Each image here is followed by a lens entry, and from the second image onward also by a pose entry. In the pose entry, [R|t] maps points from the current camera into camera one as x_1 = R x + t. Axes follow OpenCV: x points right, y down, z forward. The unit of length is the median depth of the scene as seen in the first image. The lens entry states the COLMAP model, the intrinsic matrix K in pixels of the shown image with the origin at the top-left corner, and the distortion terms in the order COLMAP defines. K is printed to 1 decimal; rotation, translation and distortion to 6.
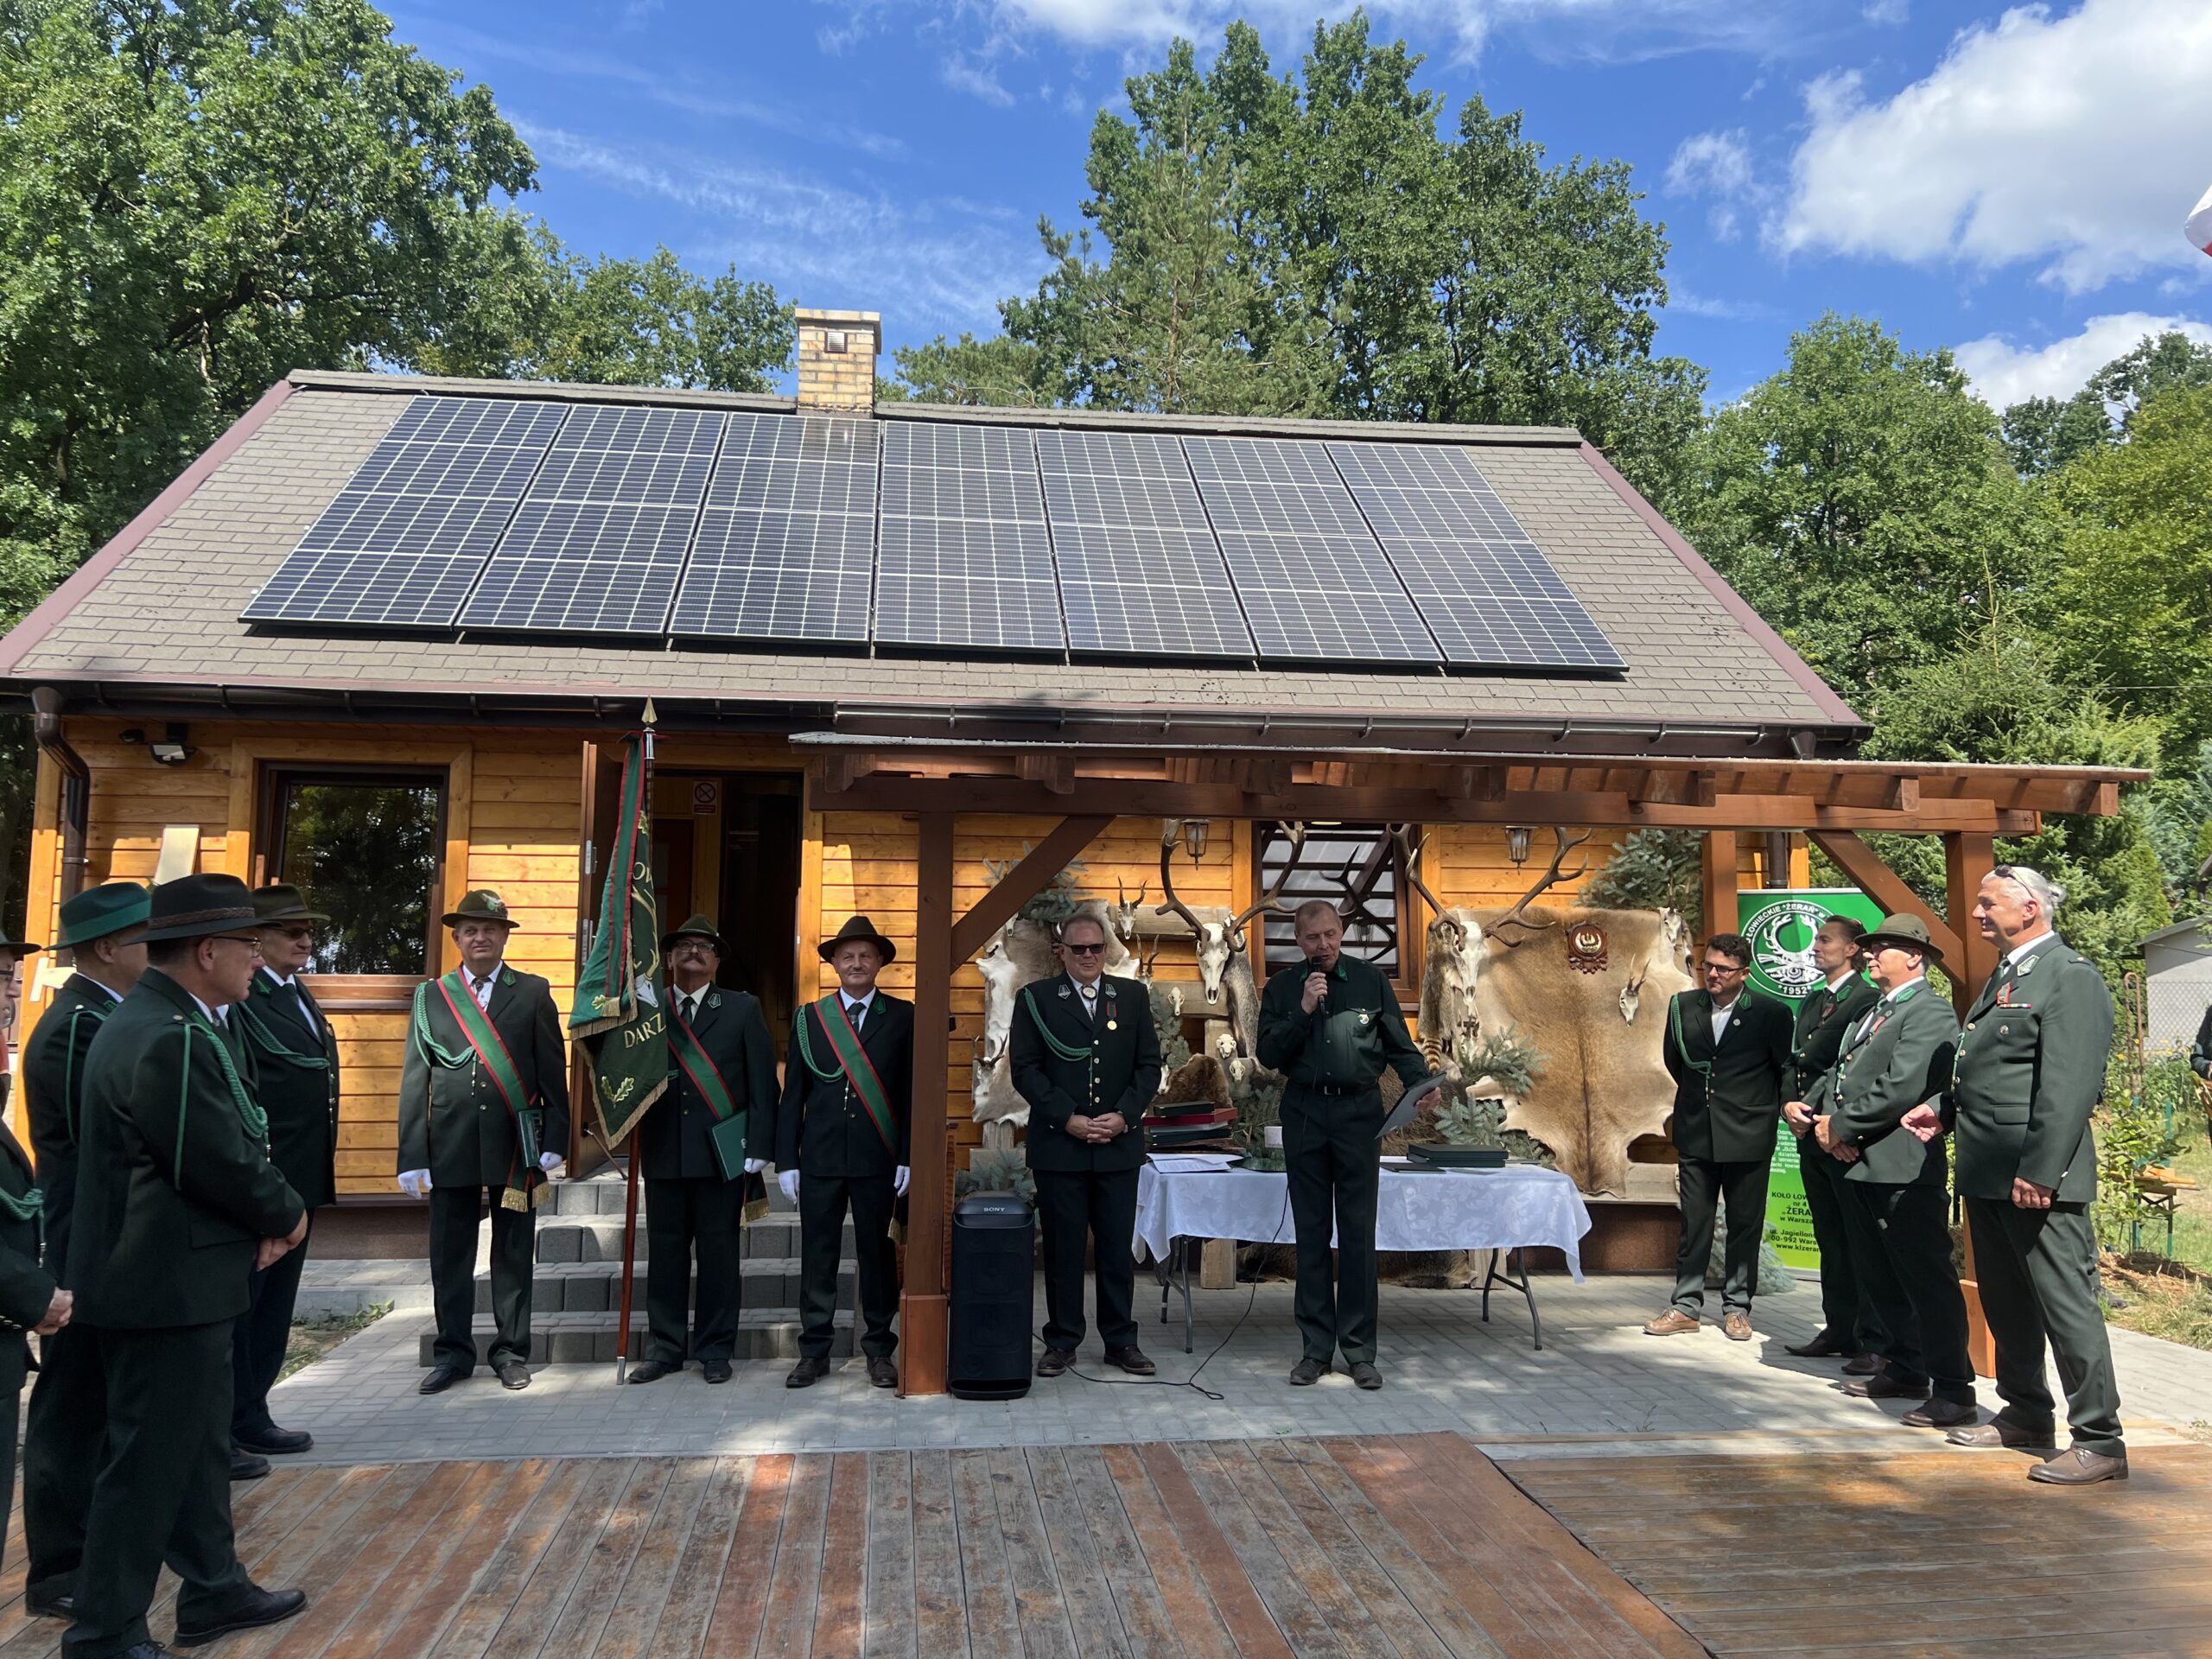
lens RADIAL K [[1685.3, 0, 1065.0], [0, 1685.3, 826.2], [0, 0, 1]] dist [0.101929, -0.270527]
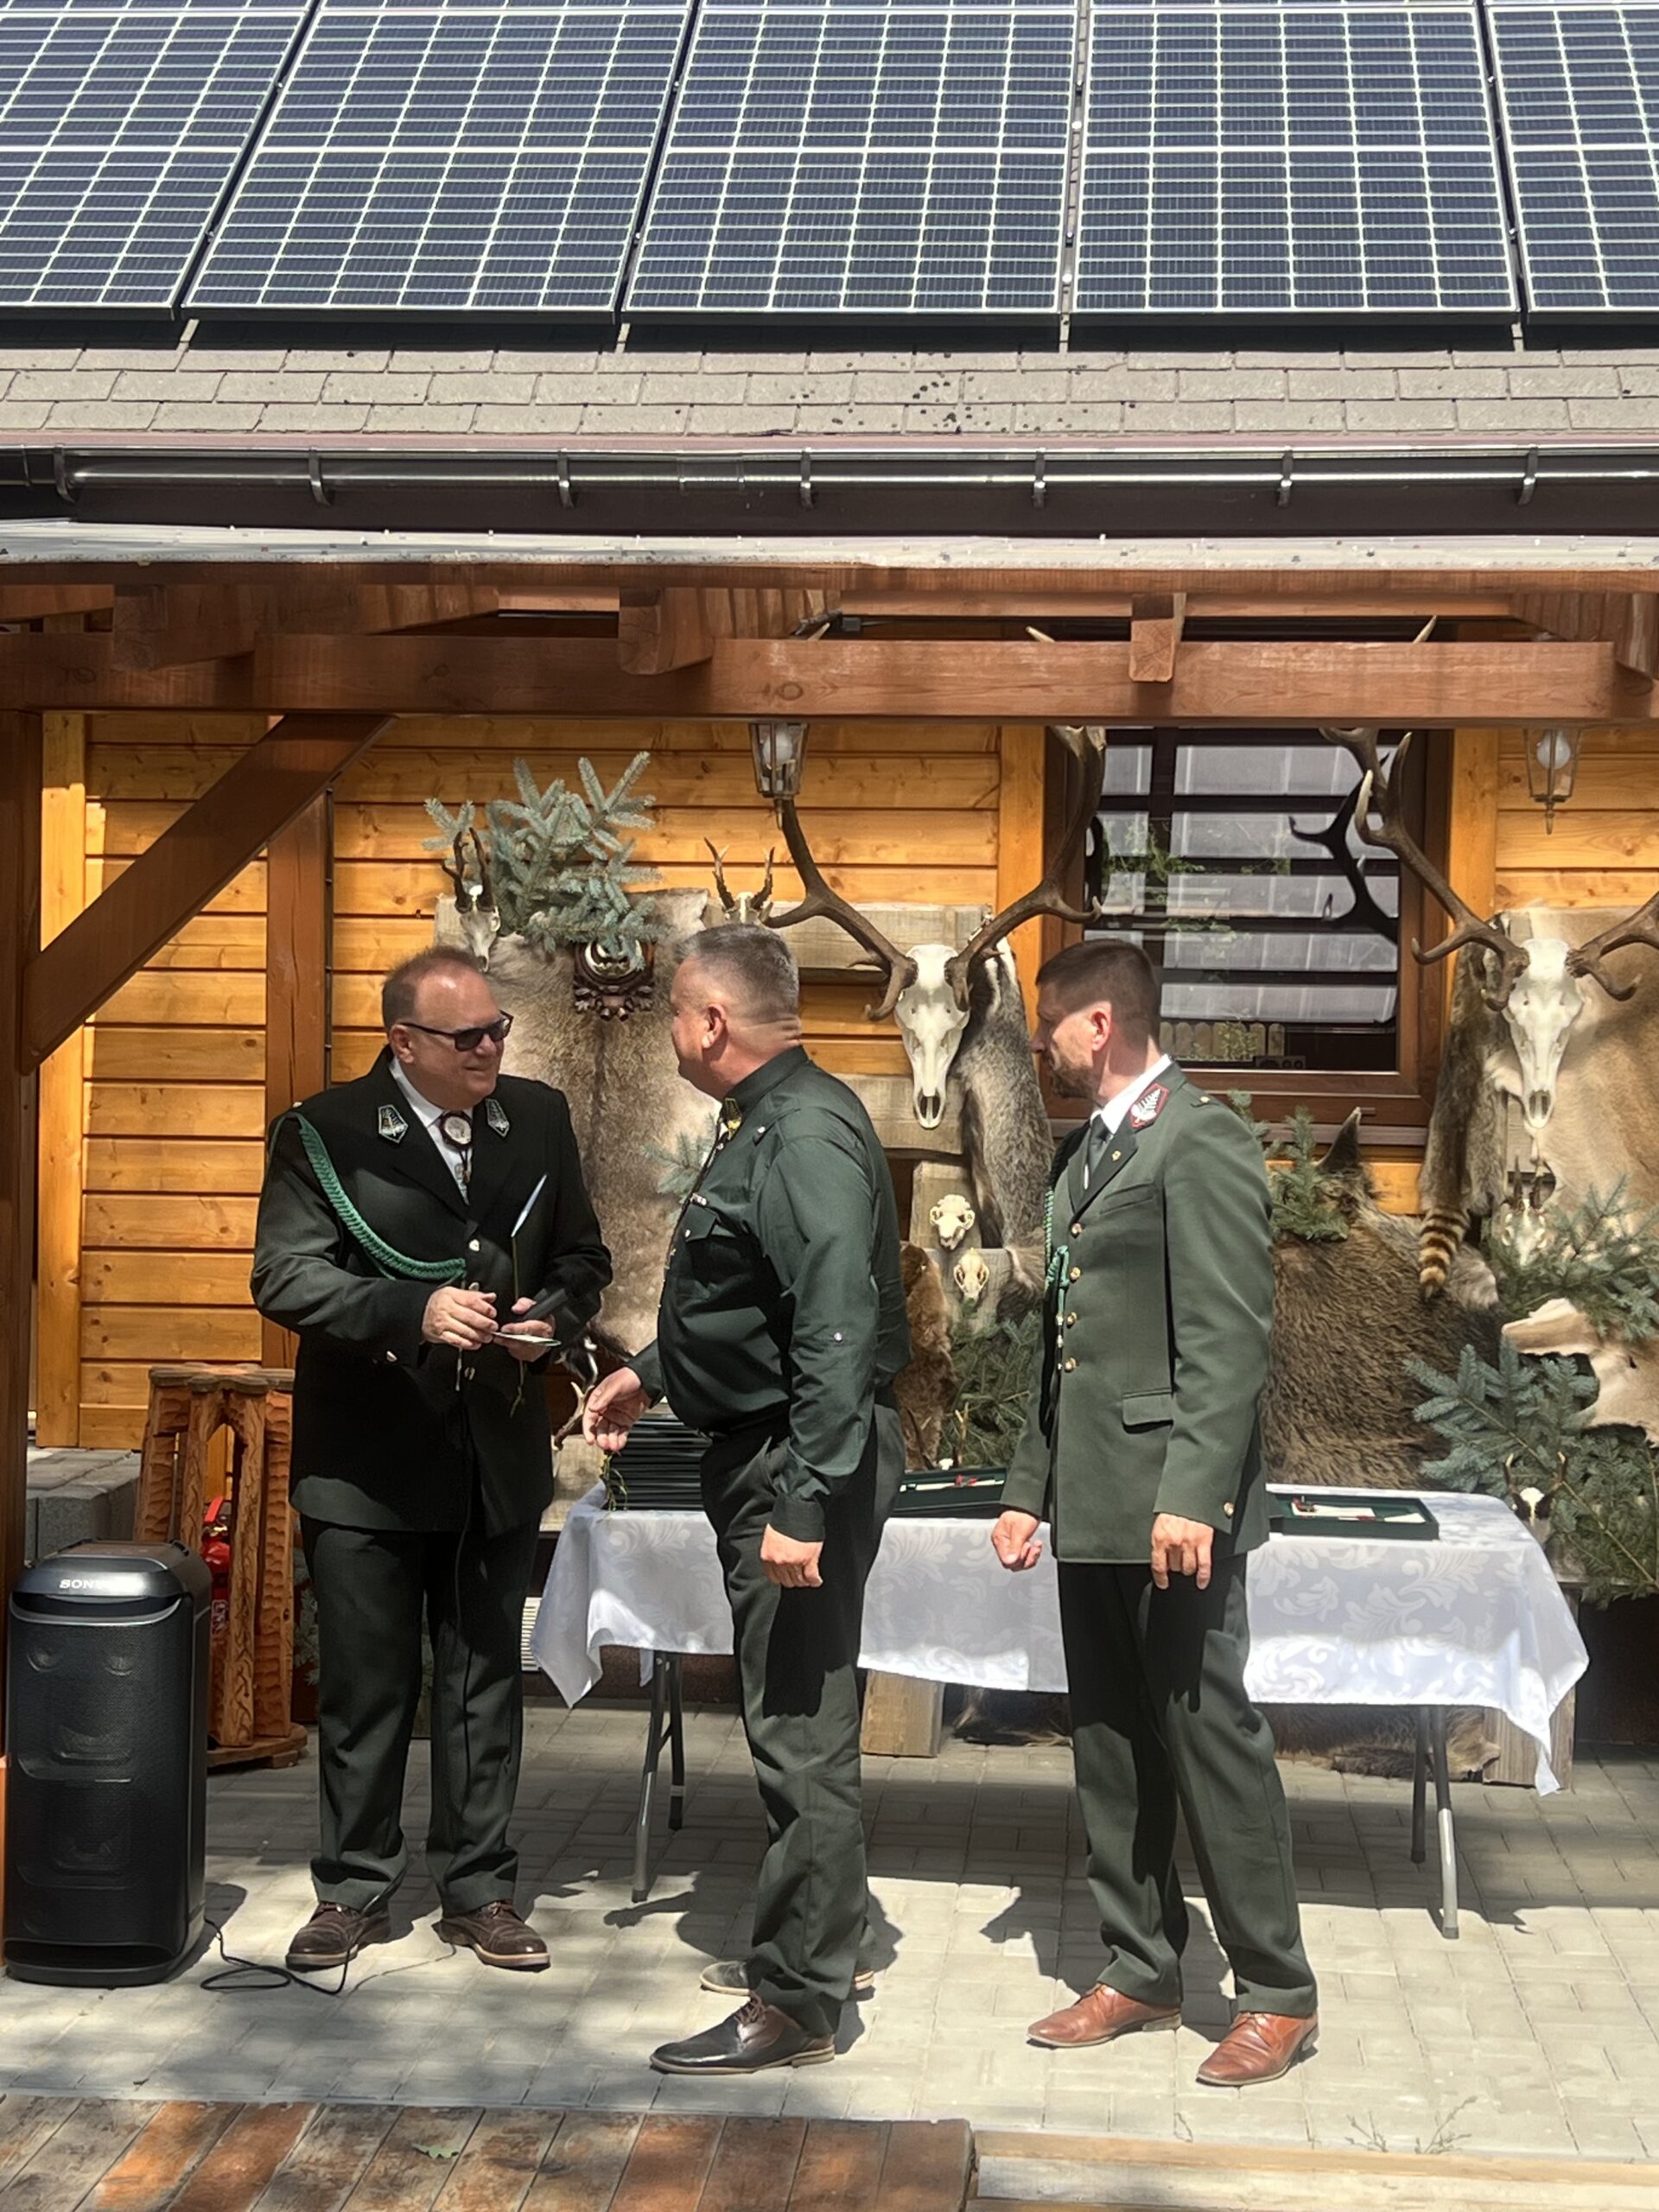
lens RADIAL K [[3586.1, 0, 829.5], [0, 3586.1, 1106.0], [0, 0, 1]] dist [0.133876, -0.061268]
pose [[0.981788, 0.009274, -0.189755, 0.239473], [0.011240, 0.994223, 0.106744, -0.000449], [0.189649, -0.106933, 0.976012, 0.081758]]
